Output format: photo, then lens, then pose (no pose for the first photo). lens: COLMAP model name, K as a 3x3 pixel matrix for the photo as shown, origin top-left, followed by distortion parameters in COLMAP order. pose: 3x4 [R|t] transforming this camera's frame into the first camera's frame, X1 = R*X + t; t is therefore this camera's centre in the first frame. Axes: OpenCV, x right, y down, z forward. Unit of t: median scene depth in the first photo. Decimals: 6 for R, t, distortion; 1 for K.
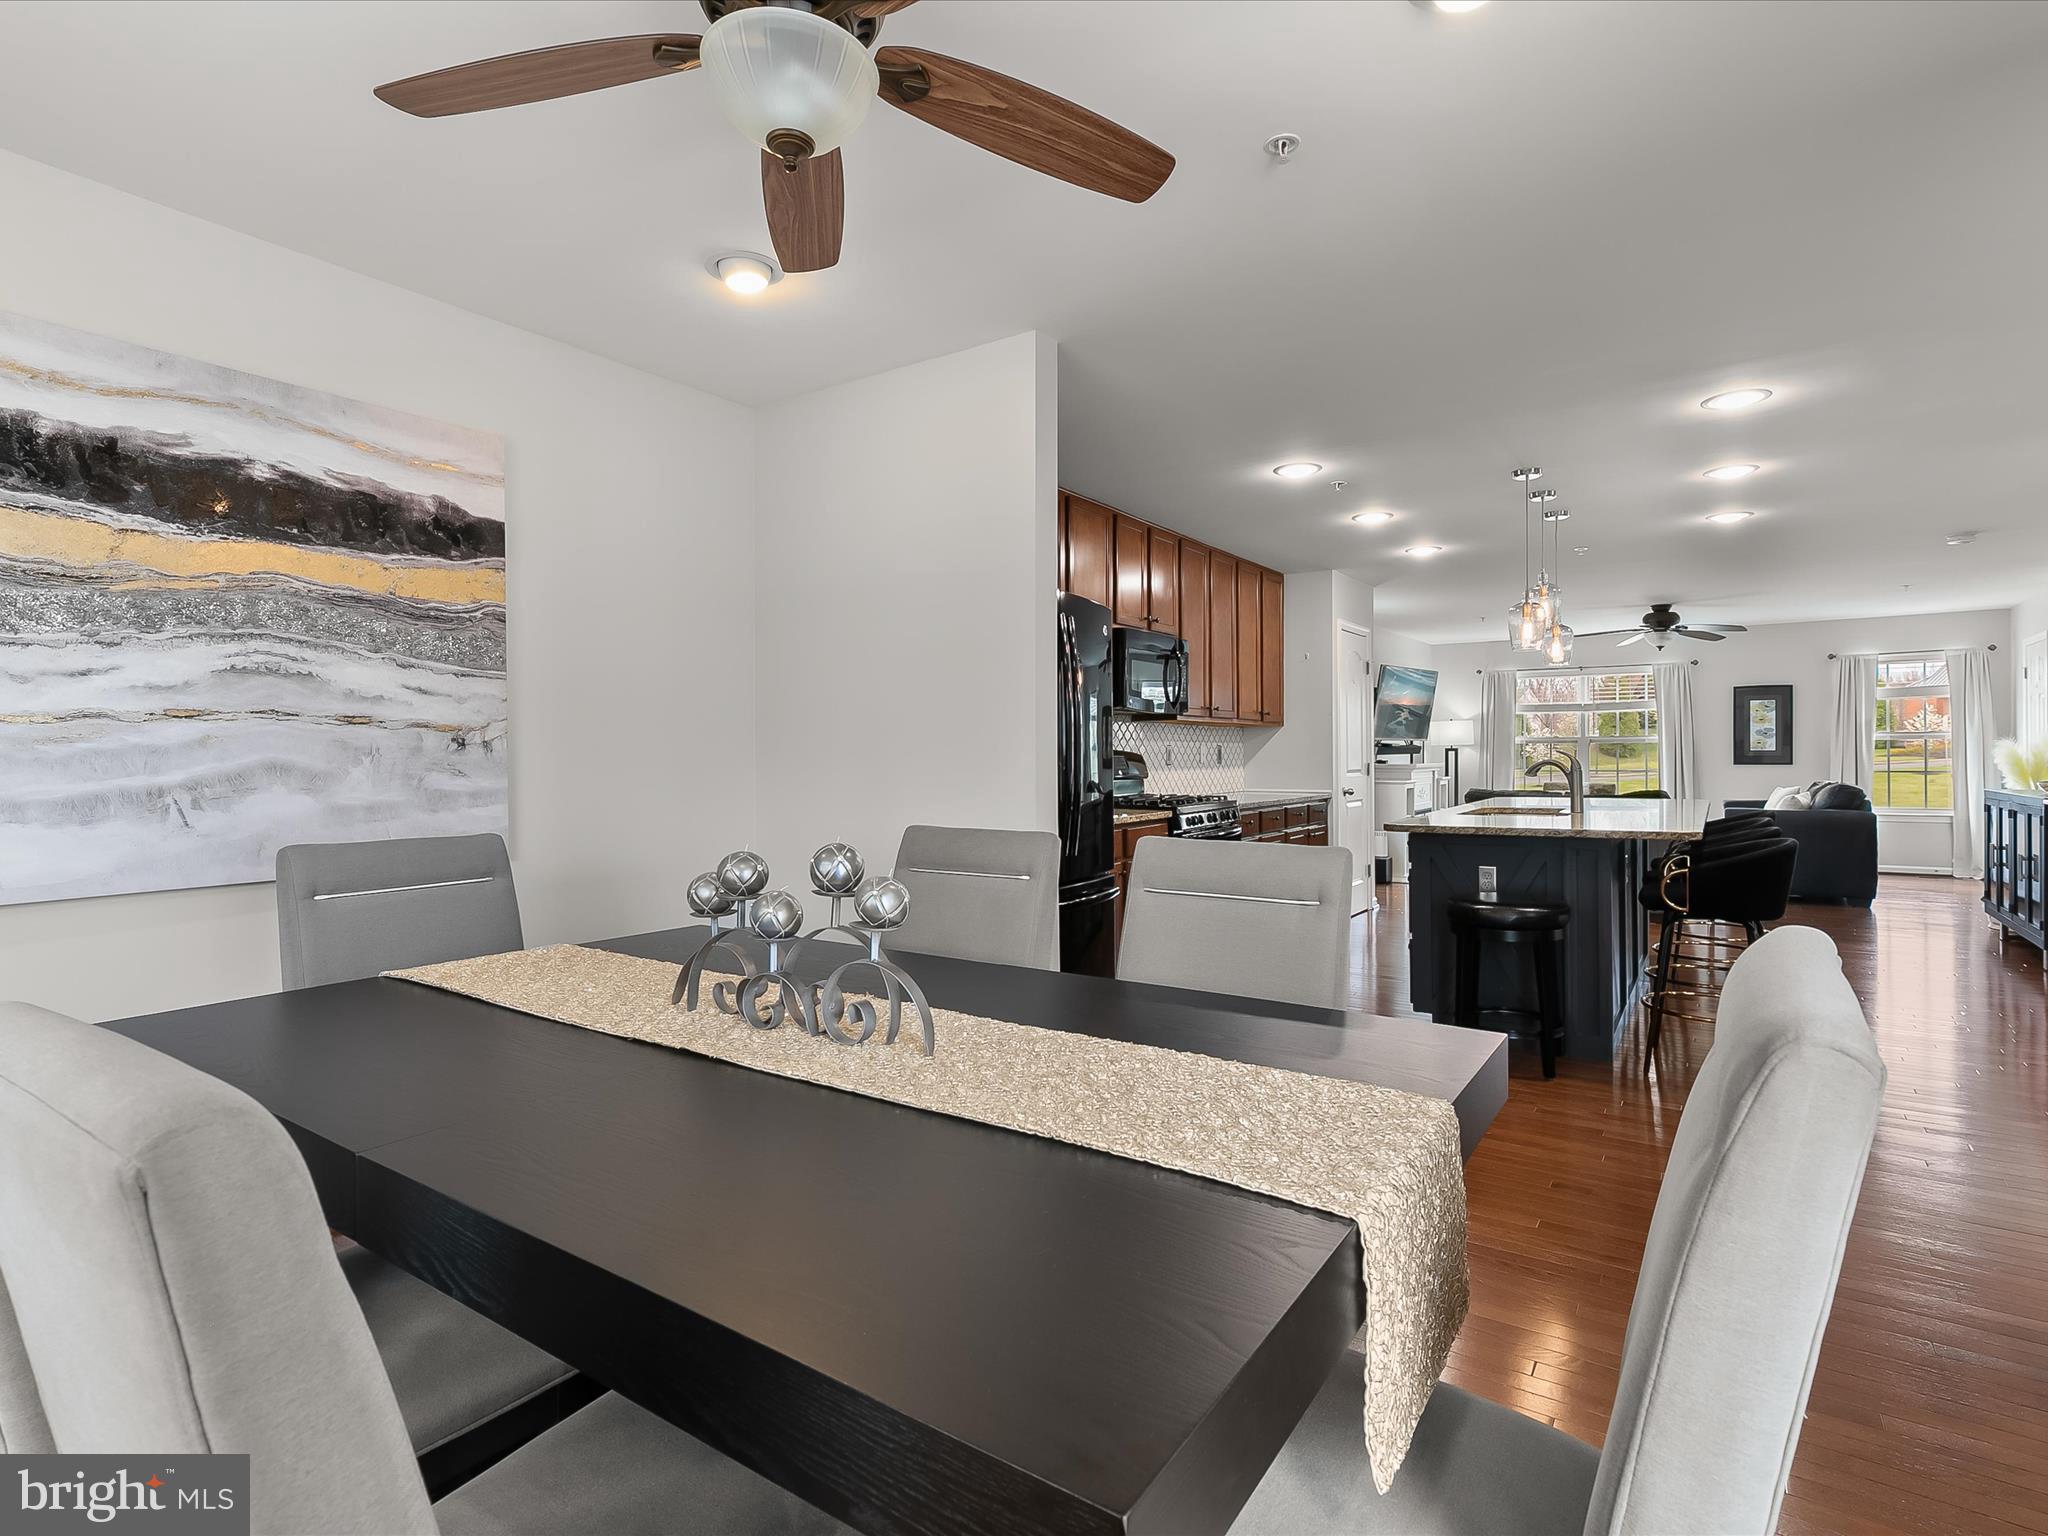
lens RADIAL K [[1026.9, 0, 1017.3], [0, 1026.9, 768.3], [0, 0, 1]] dist [0.001555, 0.000220]
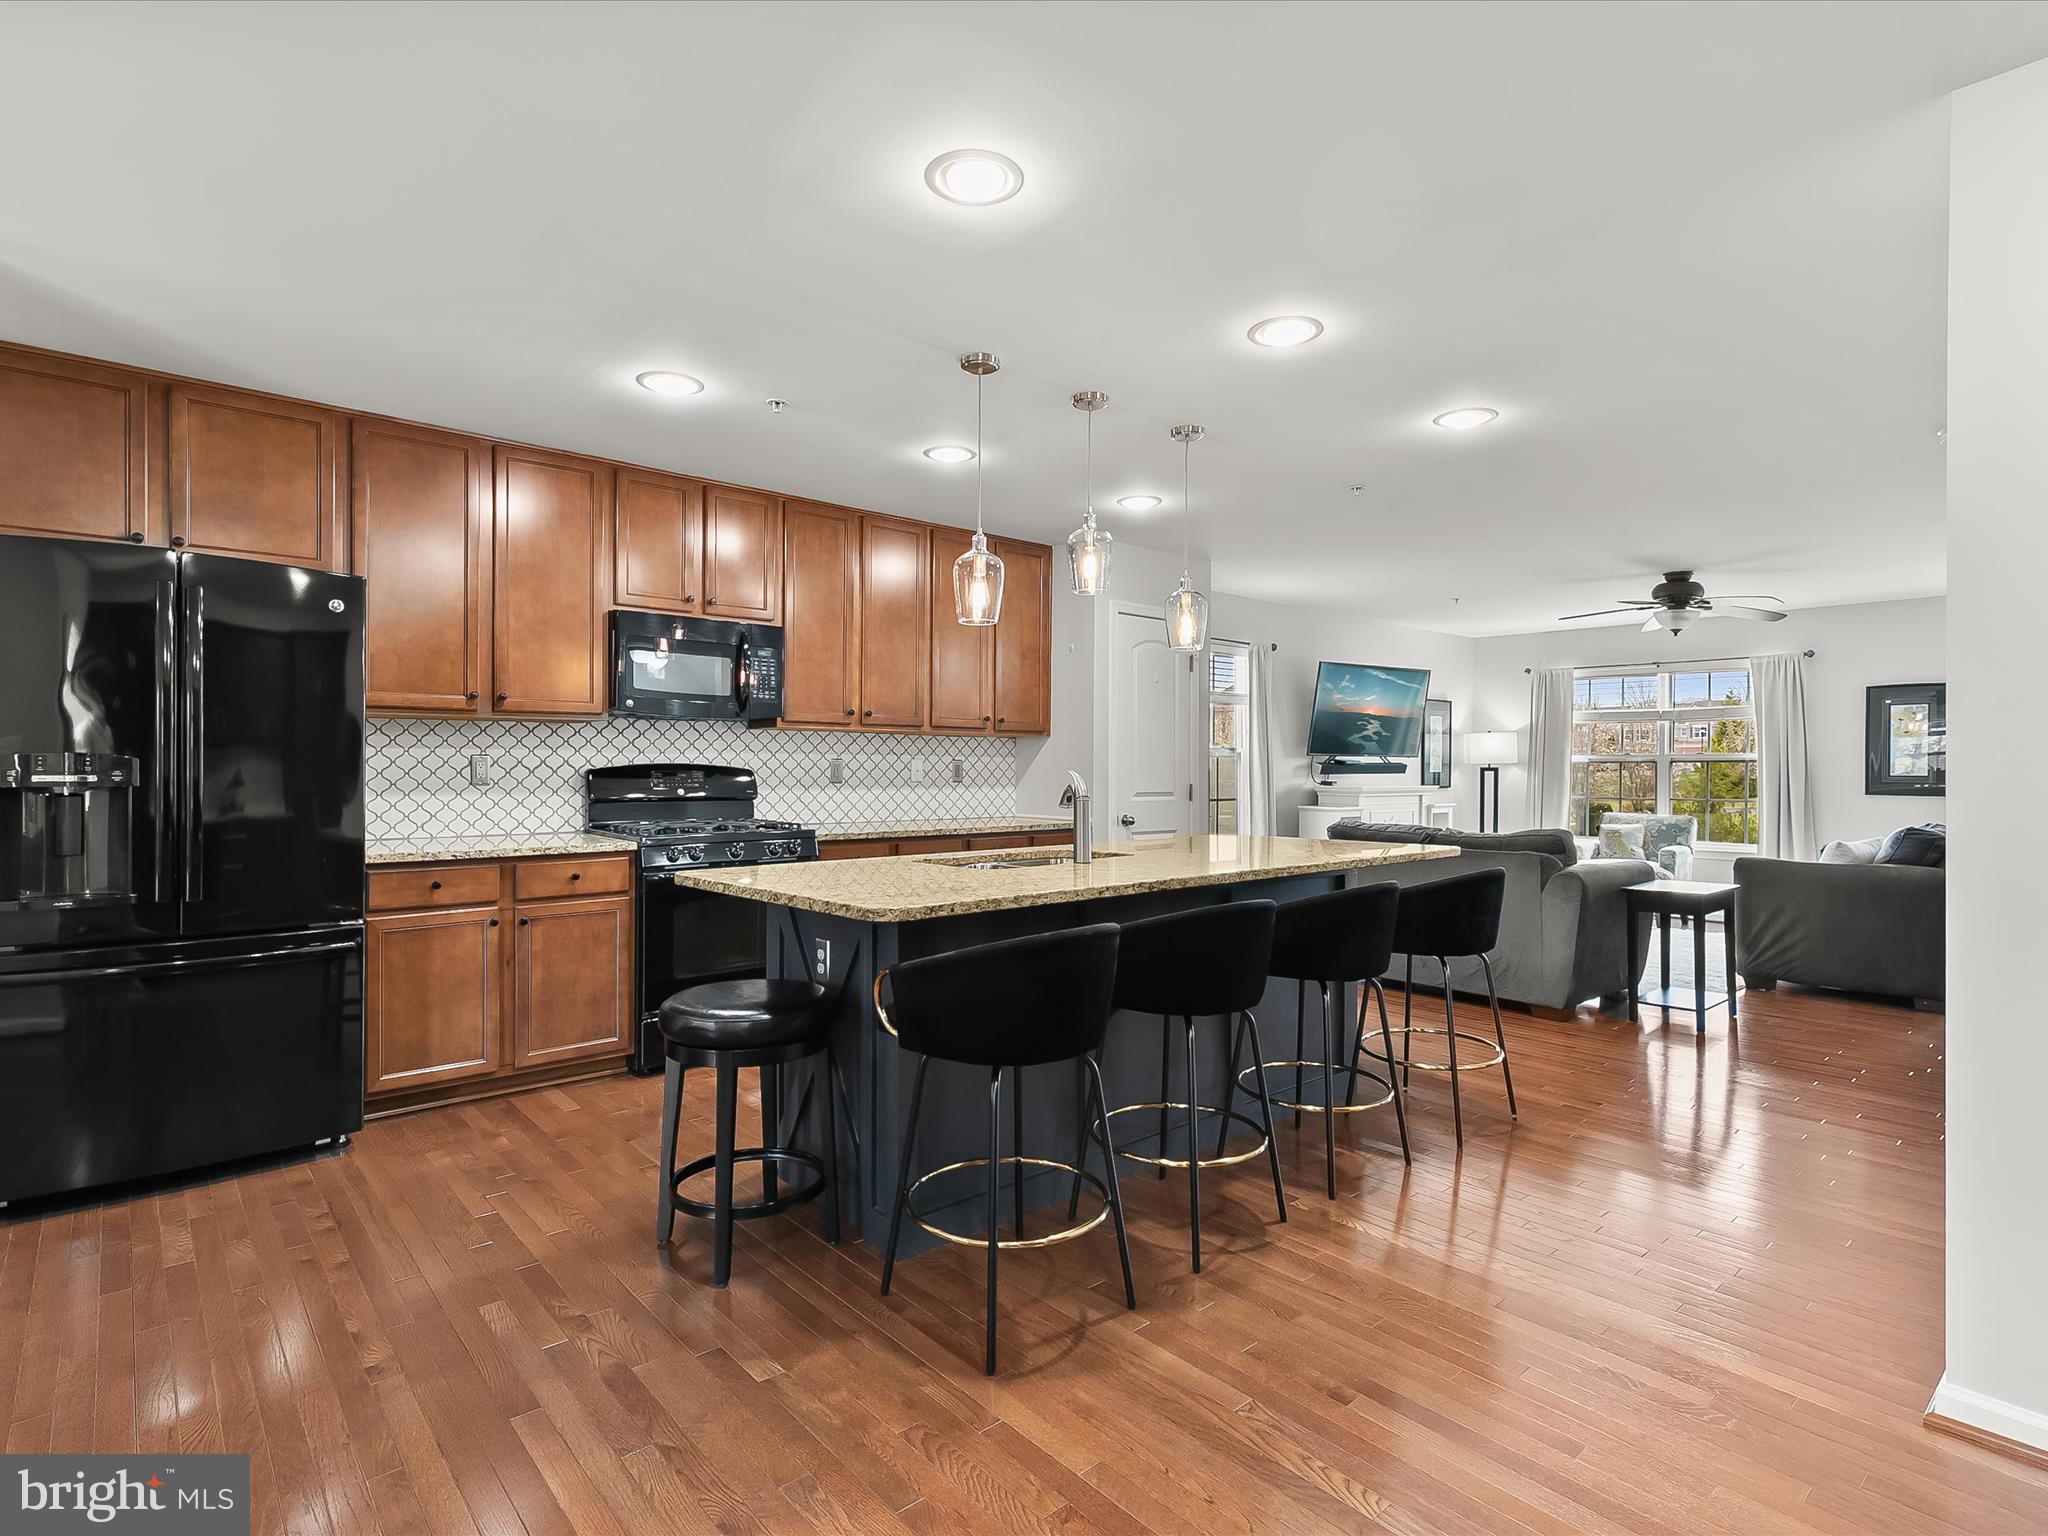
lens RADIAL K [[1032.0, 0, 1015.2], [0, 1032.0, 756.6], [0, 0, 1]] dist [0.005668, 0.000754]
pose [[0.969118, 0.008918, -0.246434, 0.356336], [-0.014929, 0.999635, -0.022534, -0.005976], [0.246143, 0.025518, 0.968897, 0.182497]]
